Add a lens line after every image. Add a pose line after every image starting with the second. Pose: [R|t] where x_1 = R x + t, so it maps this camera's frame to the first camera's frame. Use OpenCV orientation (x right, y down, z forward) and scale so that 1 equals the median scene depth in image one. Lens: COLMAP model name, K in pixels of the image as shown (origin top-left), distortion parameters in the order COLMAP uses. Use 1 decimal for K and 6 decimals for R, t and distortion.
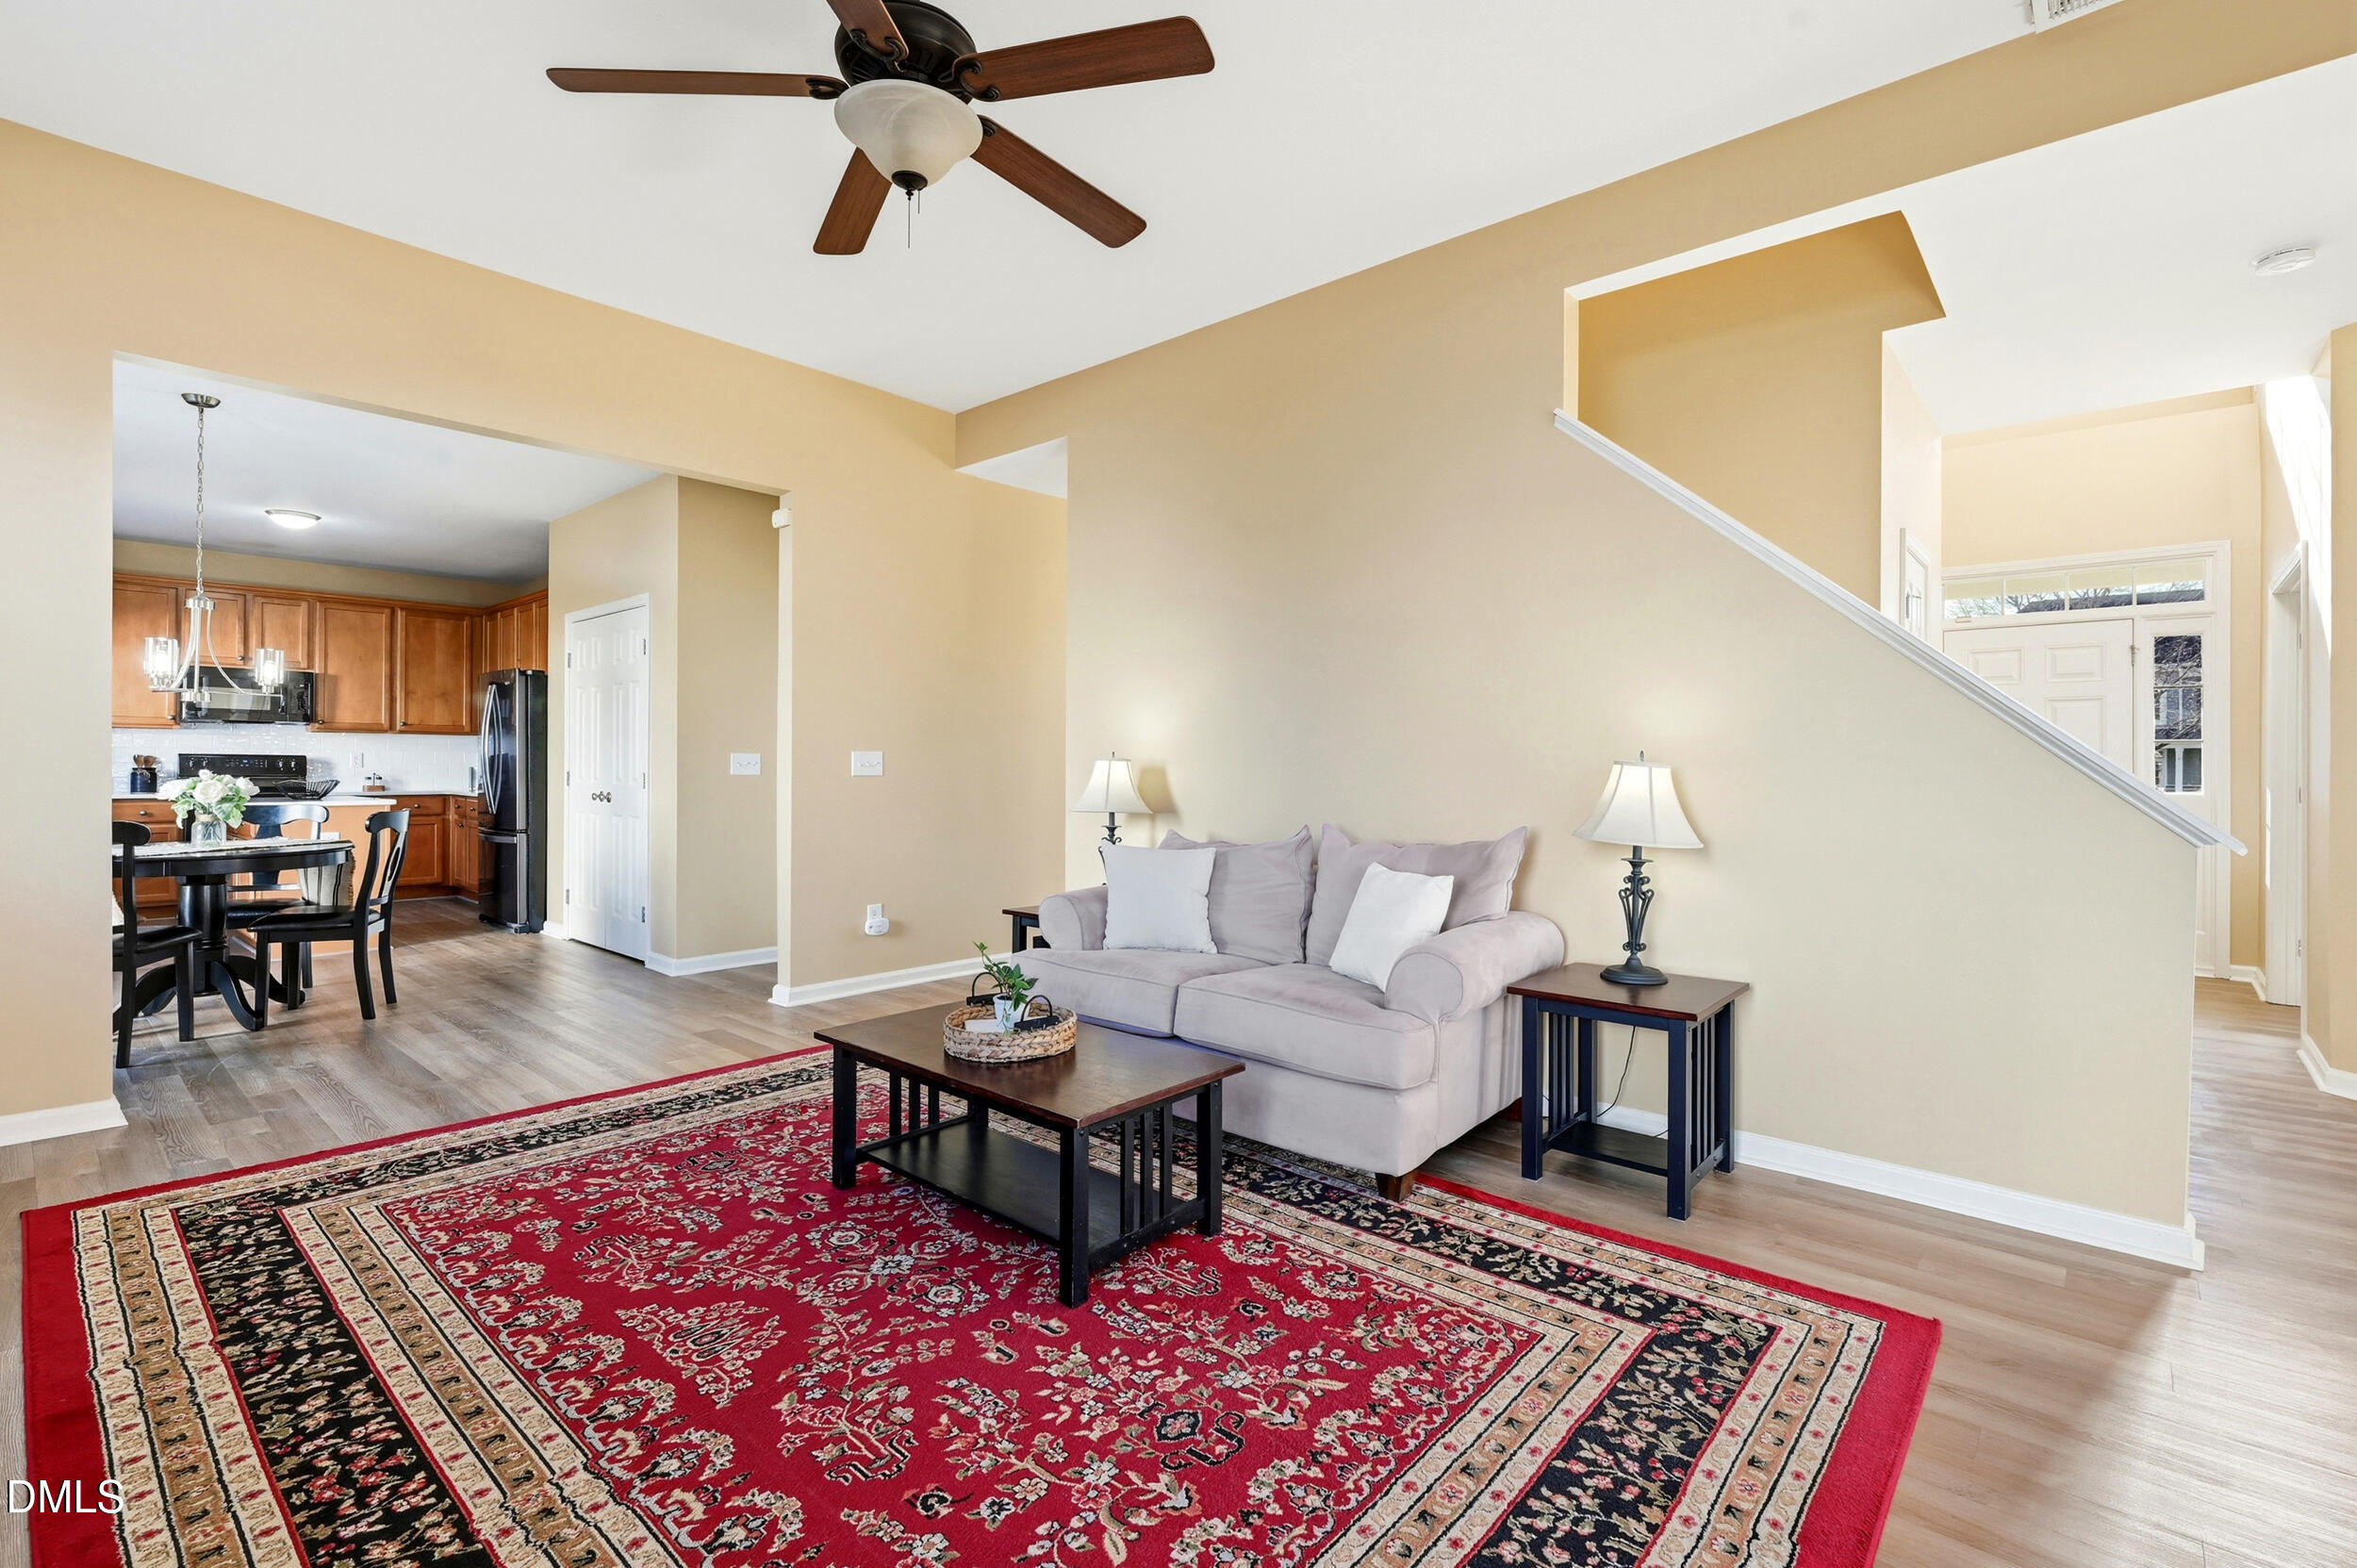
lens RADIAL K [[1059.7, 0, 1189.7], [0, 1059.7, 765.7], [0, 0, 1]] dist [-0.001849, -0.000894]
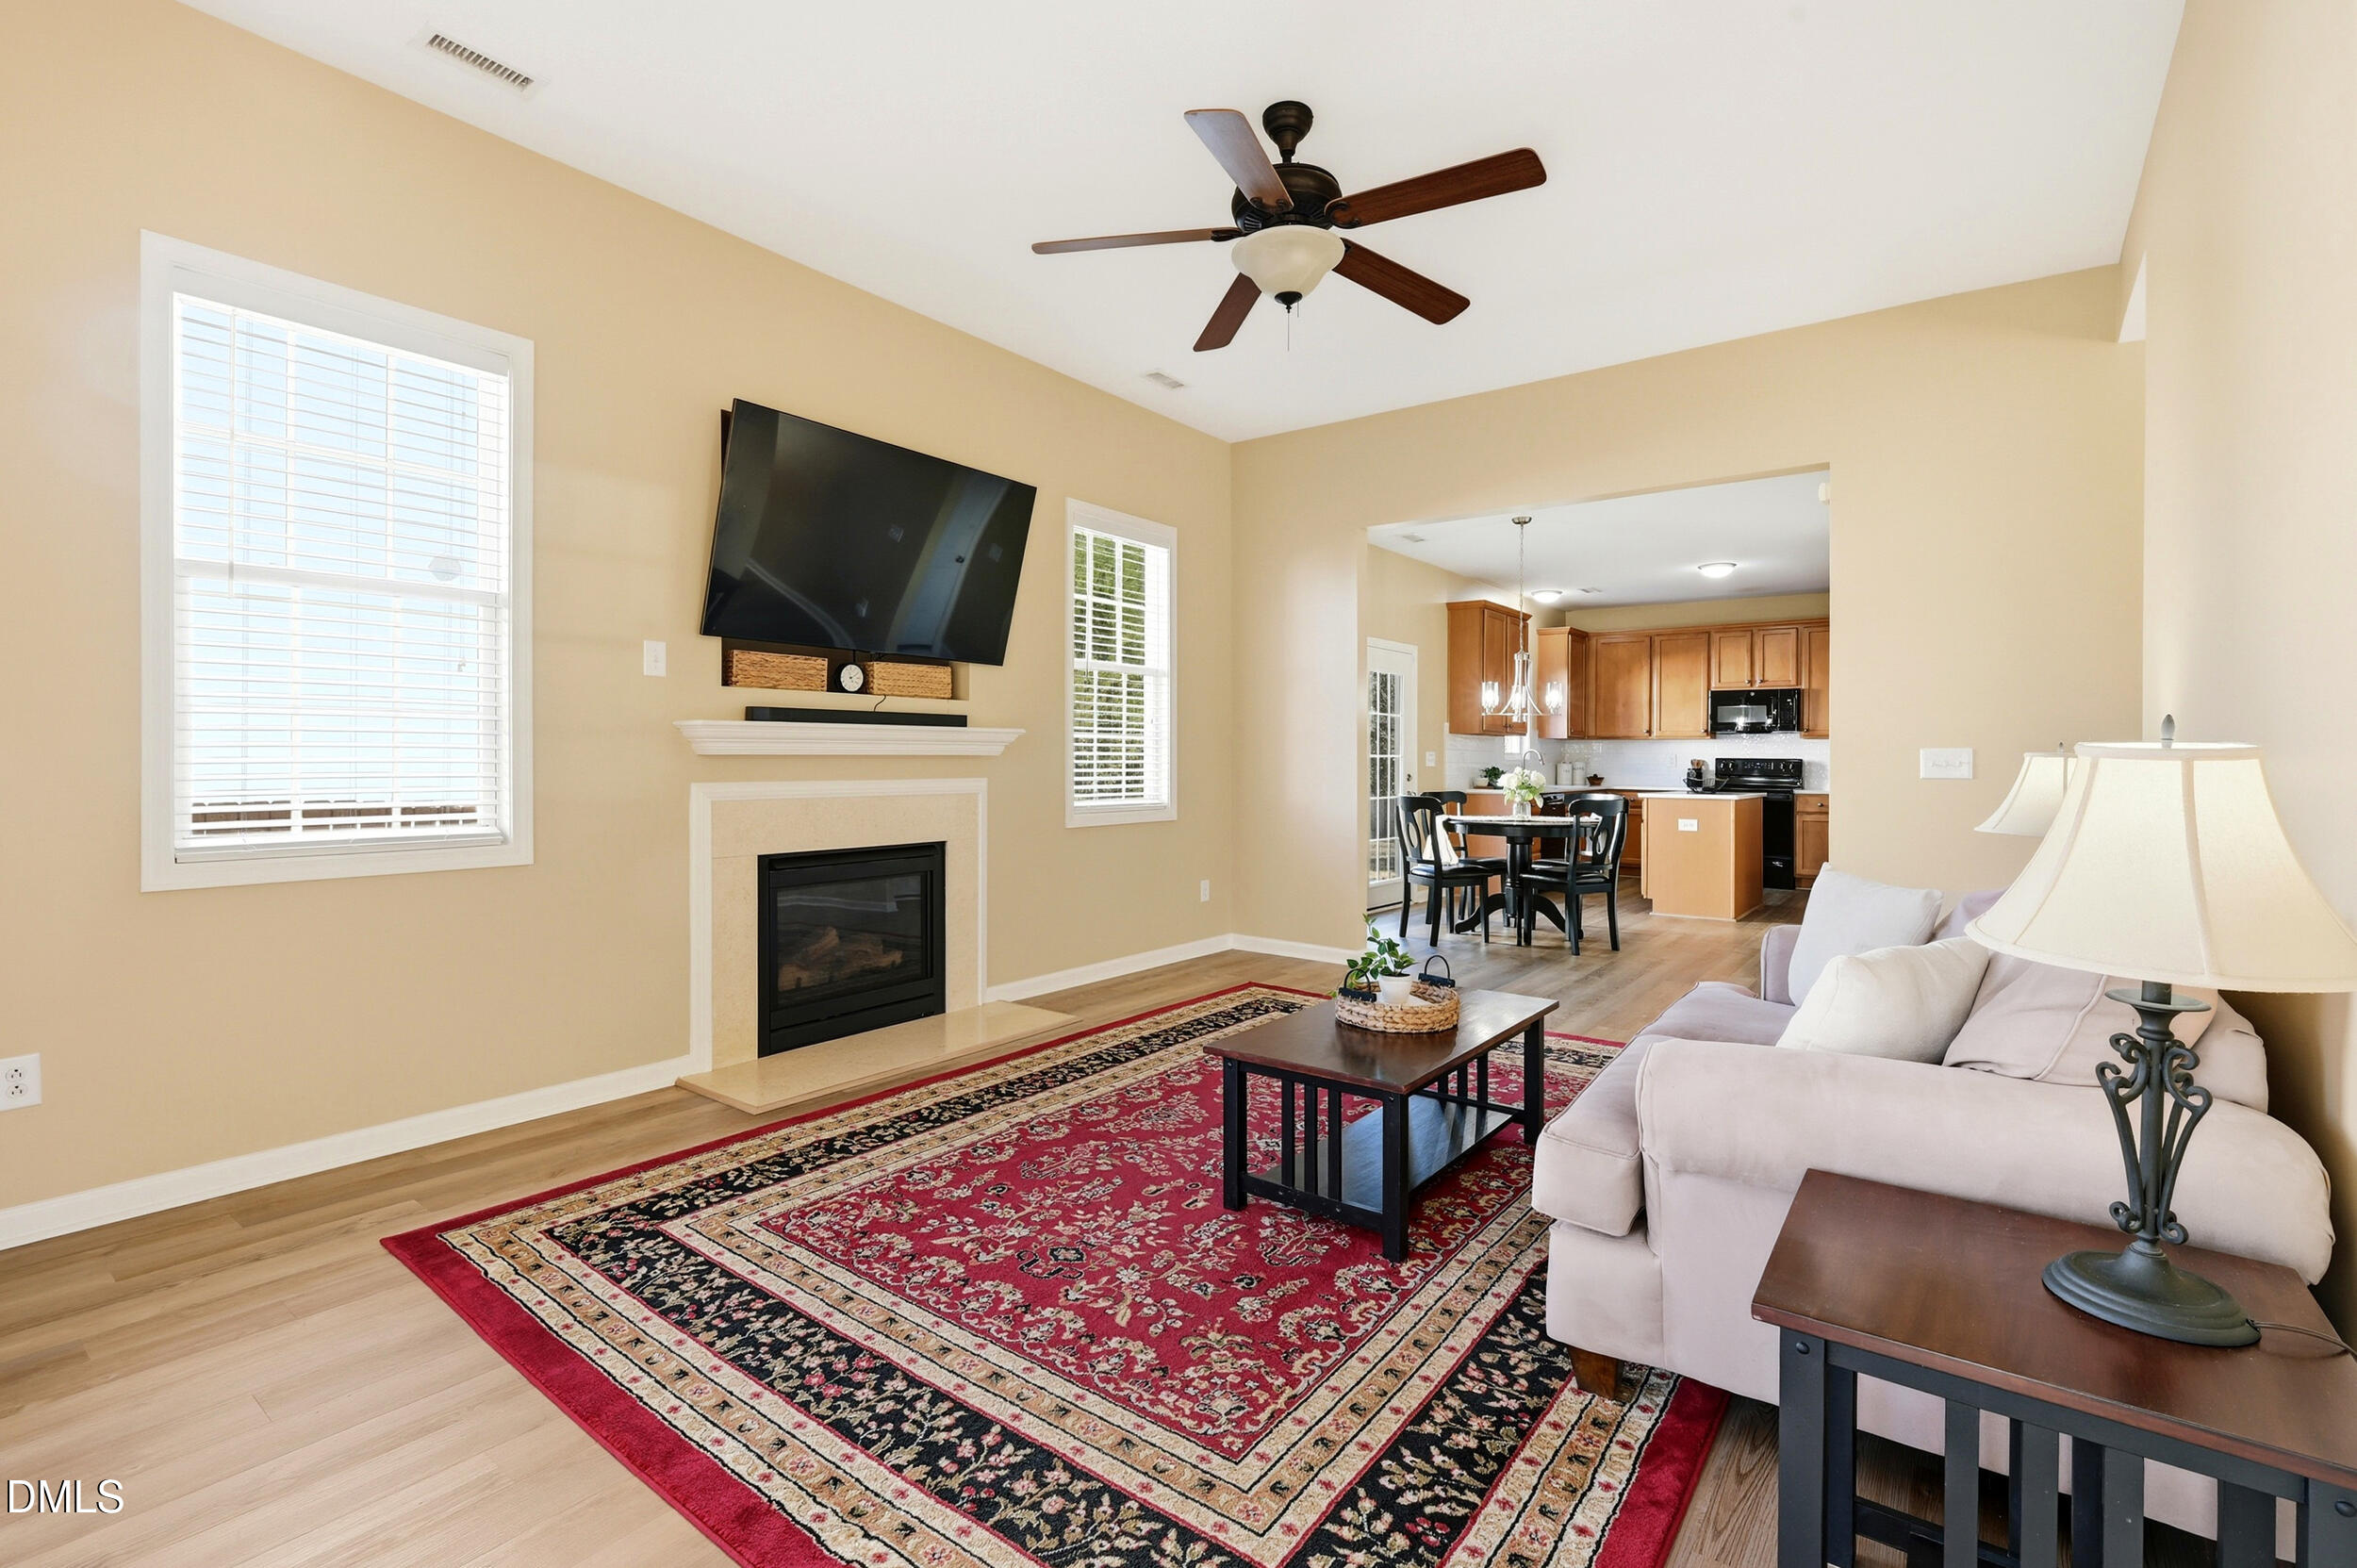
lens RADIAL K [[1059.7, 0, 1187.5], [0, 1059.7, 779.8], [0, 0, 1]] dist [-0.001849, -0.000894]
pose [[0.071469, 0.014122, -0.997343, 1.242513], [-0.007228, 0.999881, 0.013640, 0.008832], [0.997417, 0.006233, 0.071562, 0.994137]]
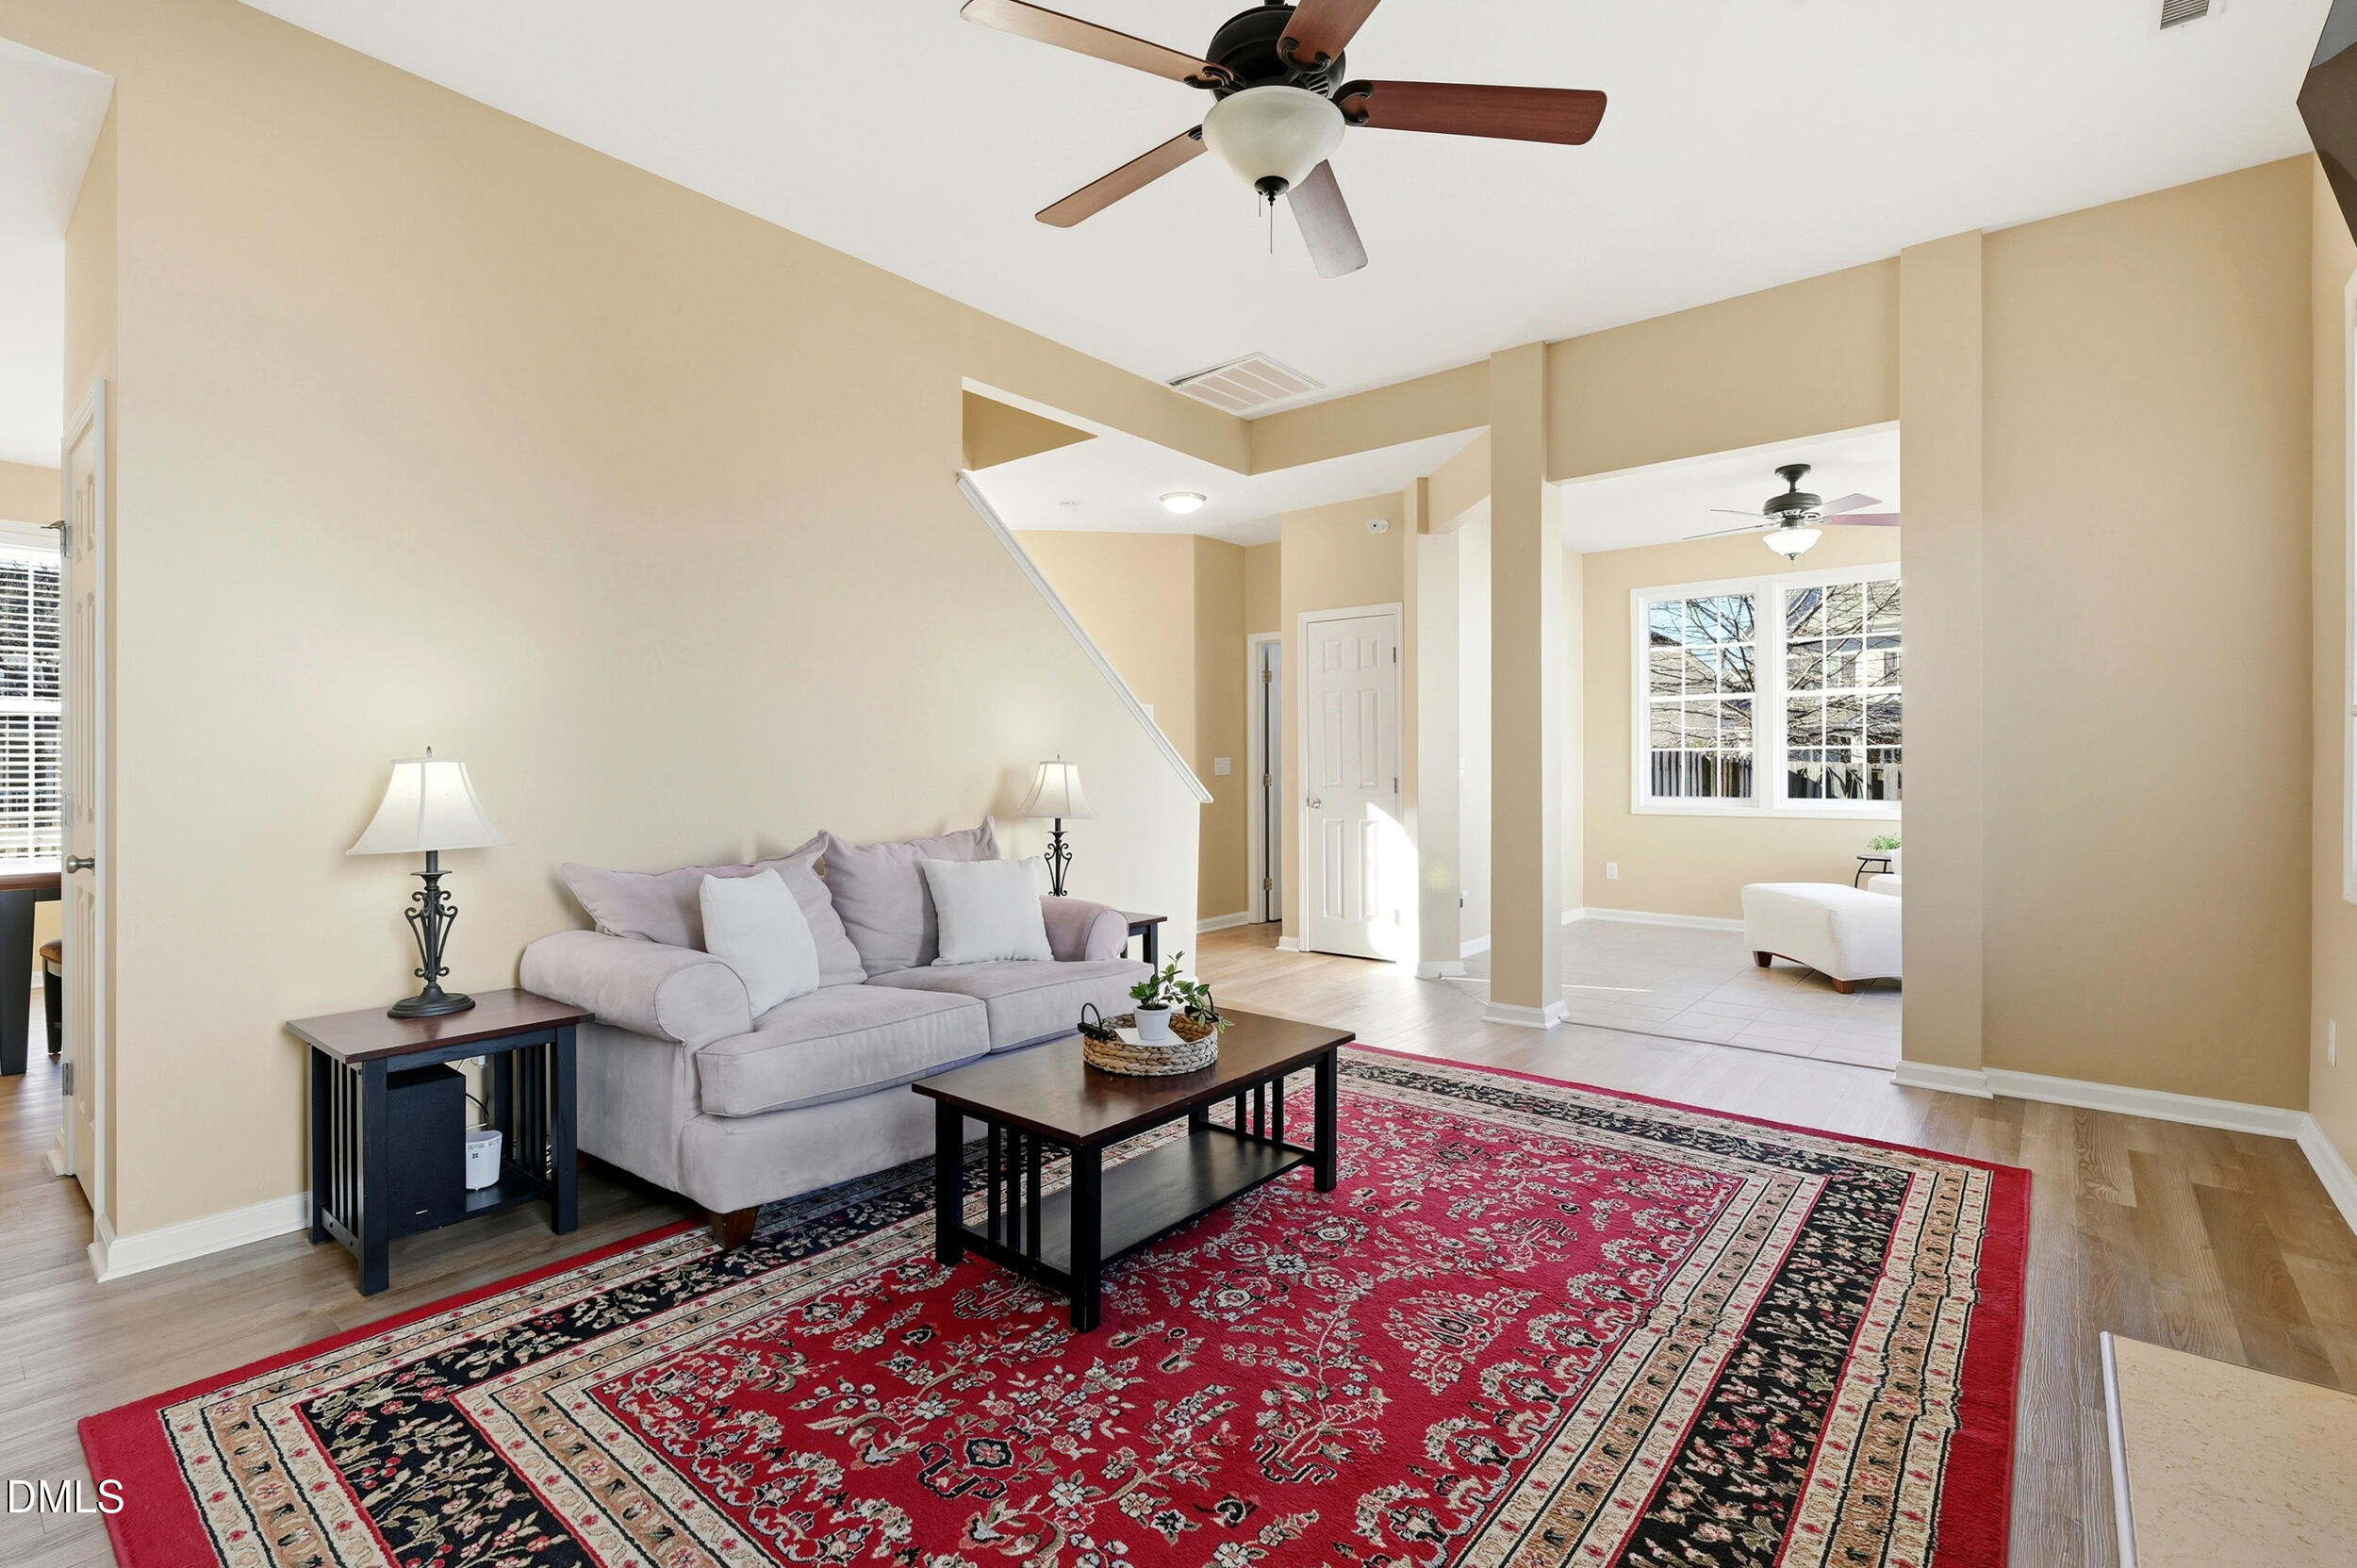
lens RADIAL K [[1059.7, 0, 1196.6], [0, 1059.7, 772.0], [0, 0, 1]] dist [-0.001849, -0.000894]
pose [[-0.039126, -0.013674, 0.999141, -1.591918], [0.000917, 0.999905, 0.013721, -0.015484], [-0.999234, 0.001453, -0.039109, 1.395635]]
